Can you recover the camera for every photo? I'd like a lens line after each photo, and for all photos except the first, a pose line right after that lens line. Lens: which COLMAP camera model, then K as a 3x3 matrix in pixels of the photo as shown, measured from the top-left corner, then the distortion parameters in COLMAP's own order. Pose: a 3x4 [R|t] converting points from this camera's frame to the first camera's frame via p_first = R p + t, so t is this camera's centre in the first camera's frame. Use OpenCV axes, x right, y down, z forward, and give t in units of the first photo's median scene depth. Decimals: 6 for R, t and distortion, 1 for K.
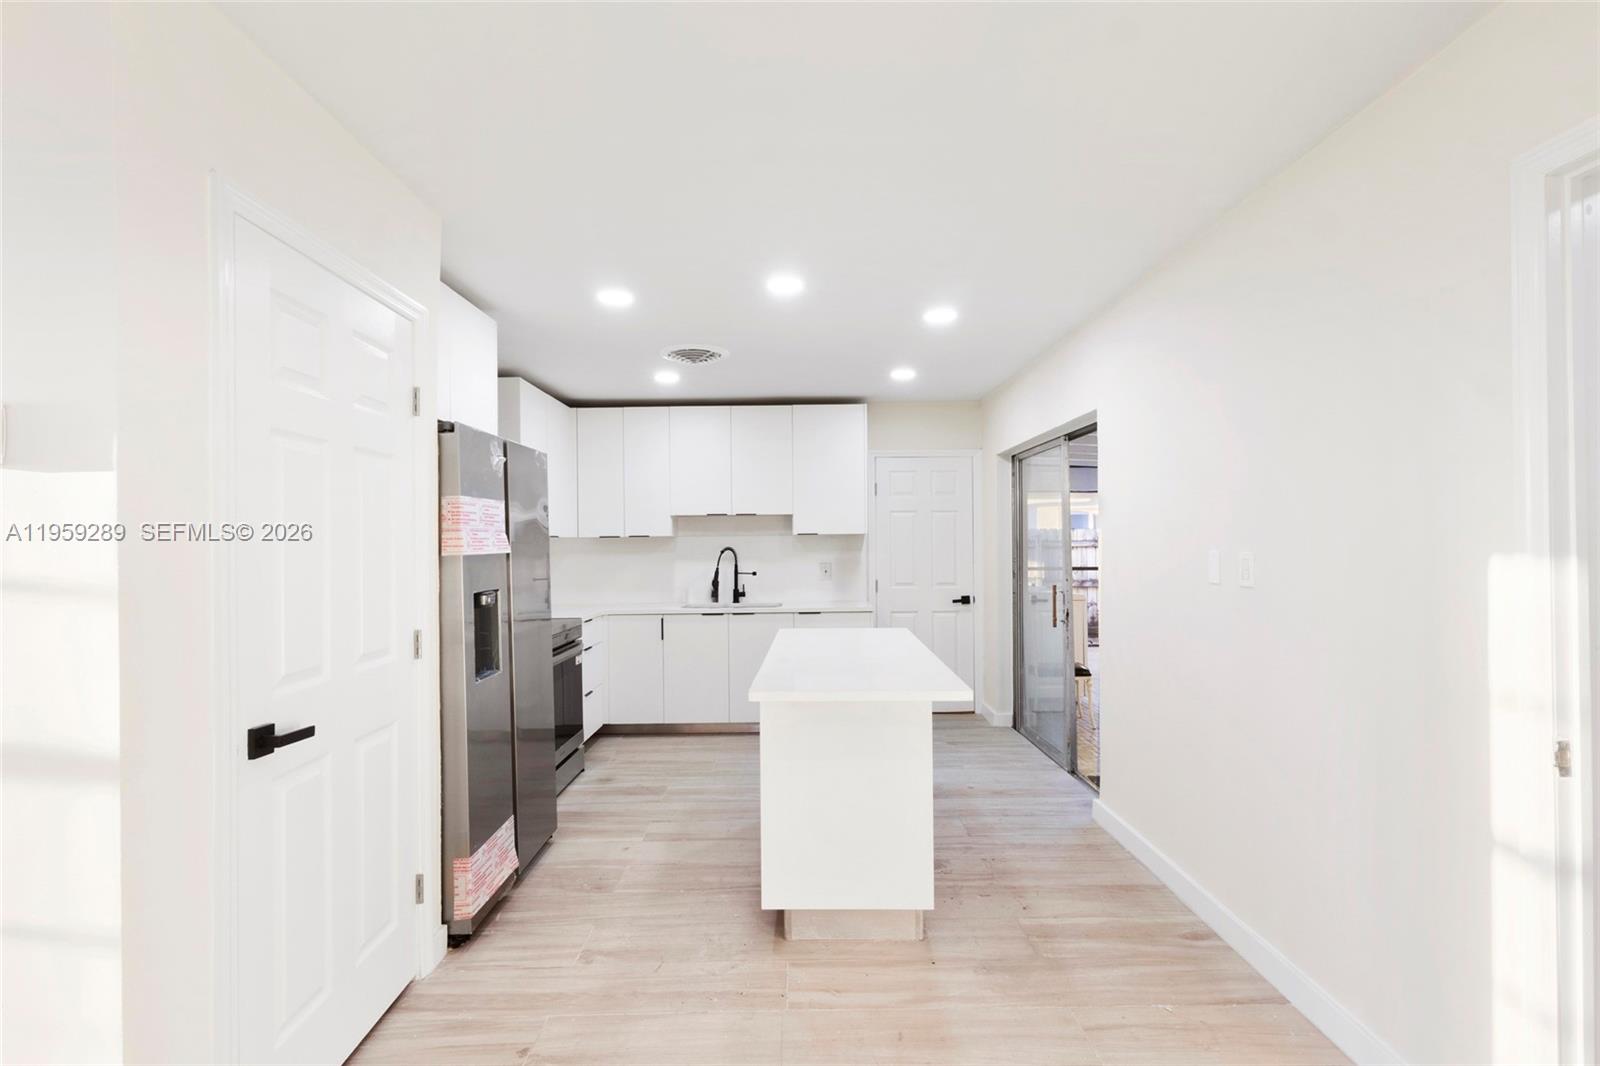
lens RADIAL K [[739.8, 0, 784.2], [0, 739.8, 552.1], [0, 0, 1]] dist [0.002145, 0.001363]
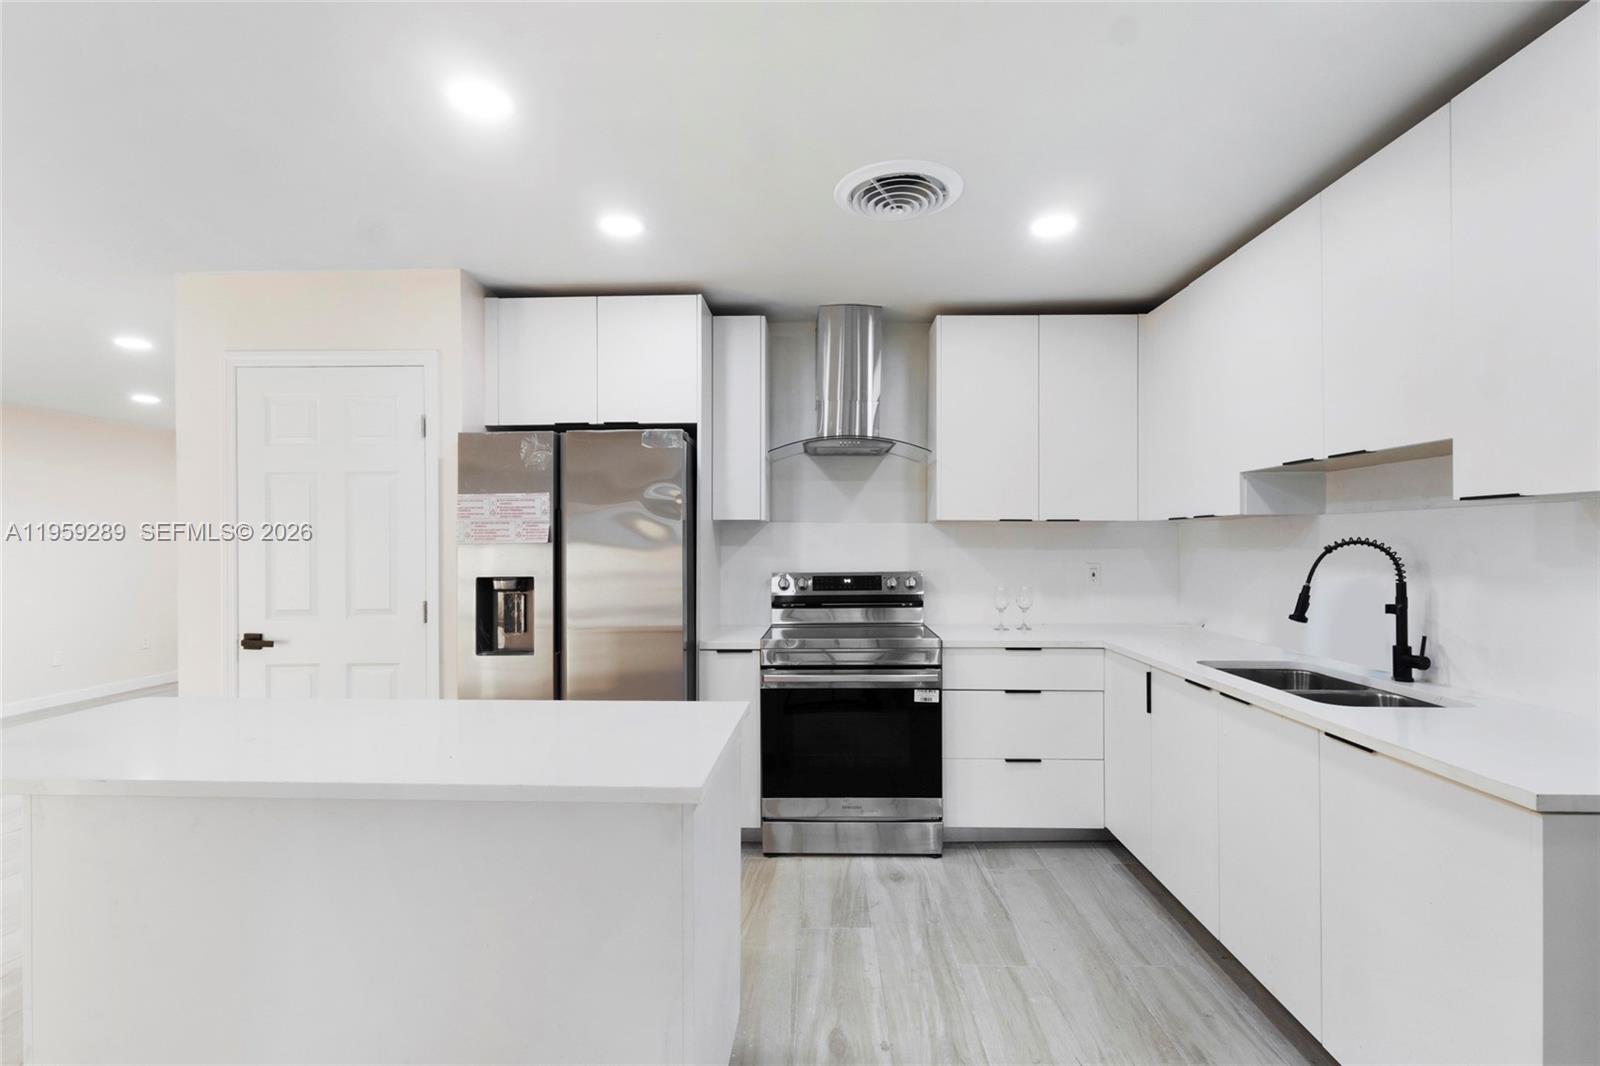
lens RADIAL K [[739.8, 0, 798.4], [0, 739.8, 542.8], [0, 0, 1]] dist [0.002145, 0.001363]
pose [[-0.016880, 0.016465, -0.999722, 0.660292], [-0.004360, 0.999854, 0.016540, -0.018444], [0.999848, 0.004638, -0.016806, 1.382917]]
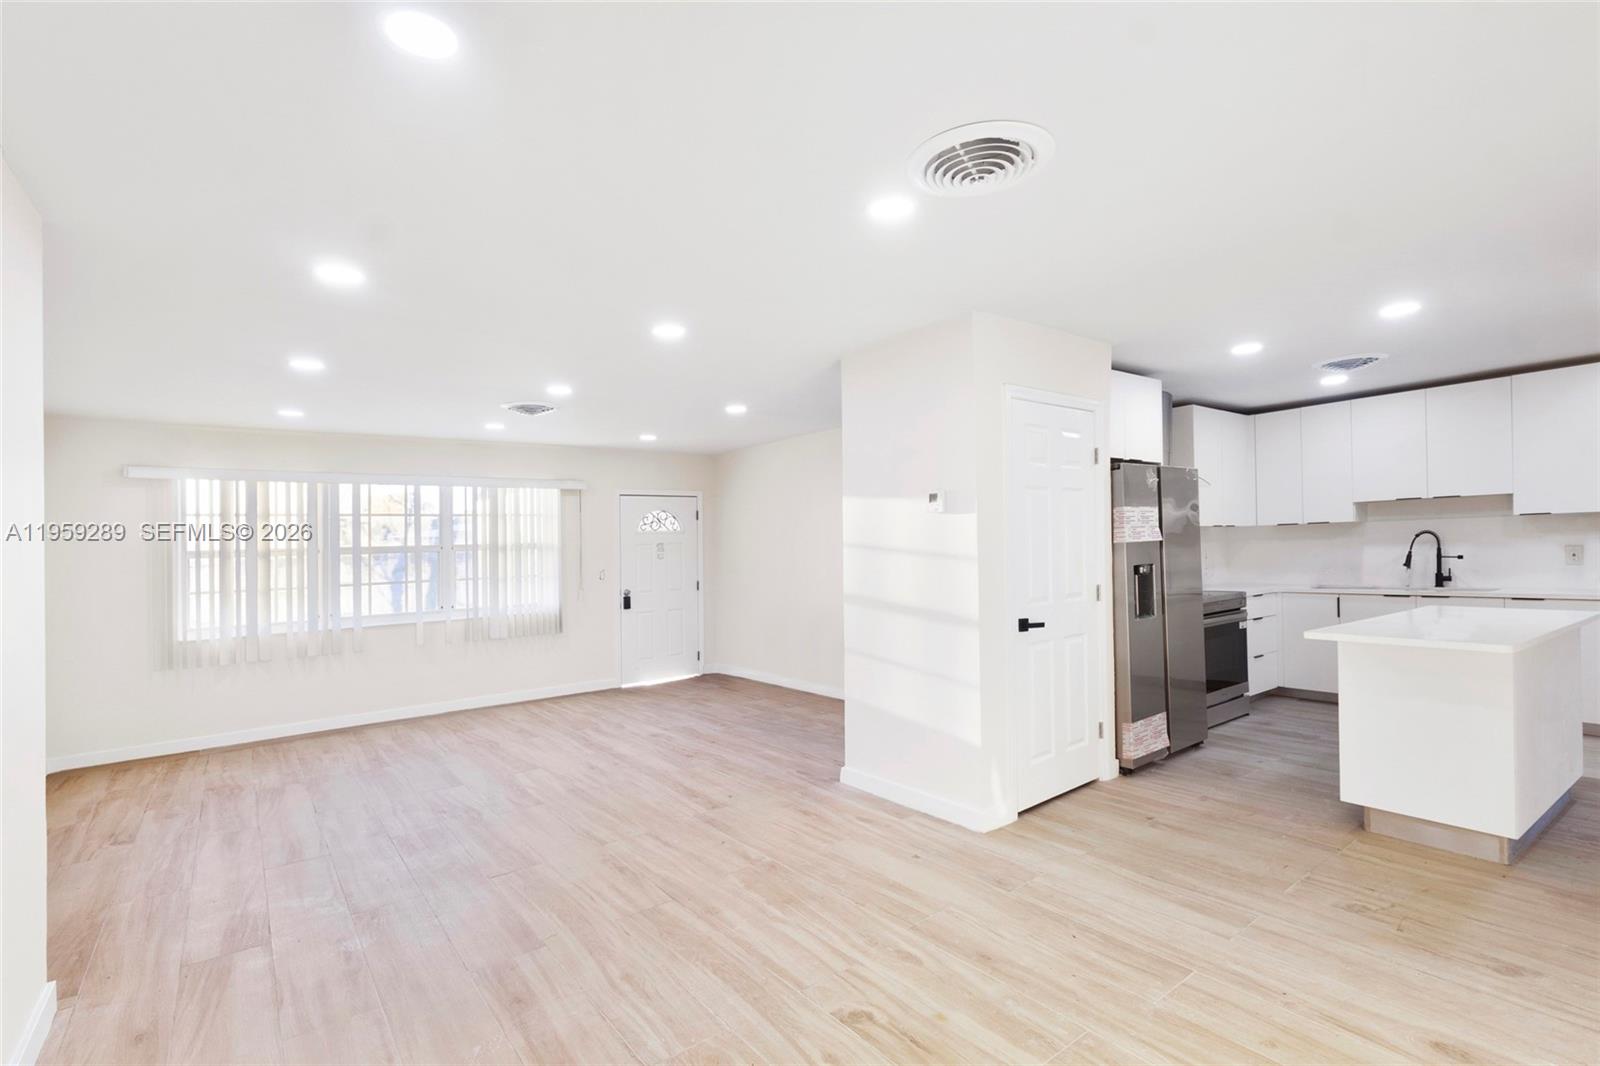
lens RADIAL K [[739.8, 0, 796.9], [0, 739.8, 558.6], [0, 0, 1]] dist [0.002145, 0.001363]
pose [[0.610135, 0.005767, -0.792276, 0.388662], [0.015716, 0.999689, 0.019380, -0.002830], [0.792141, -0.024276, 0.609855, -0.541538]]
